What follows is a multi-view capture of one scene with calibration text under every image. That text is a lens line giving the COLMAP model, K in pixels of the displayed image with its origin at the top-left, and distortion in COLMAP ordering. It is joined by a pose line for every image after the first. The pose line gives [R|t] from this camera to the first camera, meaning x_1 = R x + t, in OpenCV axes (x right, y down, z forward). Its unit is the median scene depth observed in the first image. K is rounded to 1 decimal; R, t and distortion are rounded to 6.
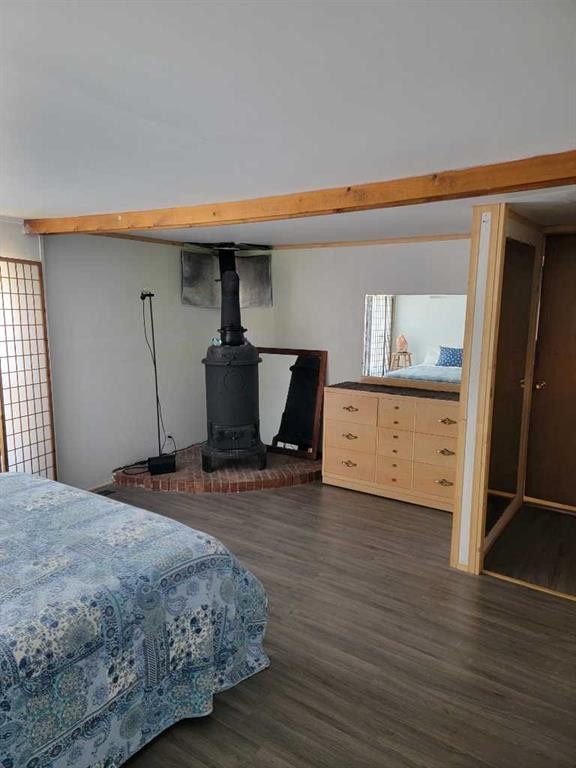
lens RADIAL K [[547.9, 0, 286.9], [0, 547.9, 385.4], [0, 0, 1]] dist [0.068415, -0.007333]
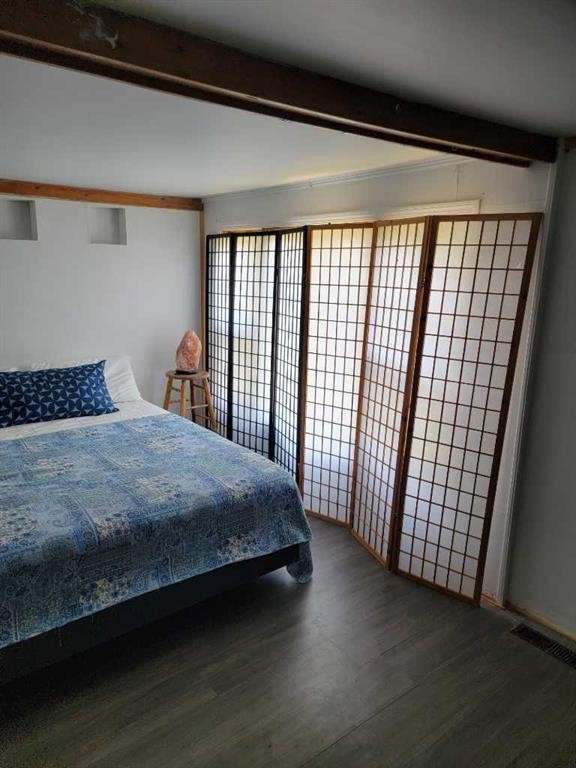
lens RADIAL K [[547.9, 0, 286.2], [0, 547.9, 384.1], [0, 0, 1]] dist [0.068415, -0.007333]
pose [[-0.330598, 0.177726, -0.926887, 0.273247], [-0.157393, 0.957972, 0.239825, -0.177500], [0.930555, 0.225171, -0.288730, 1.157266]]
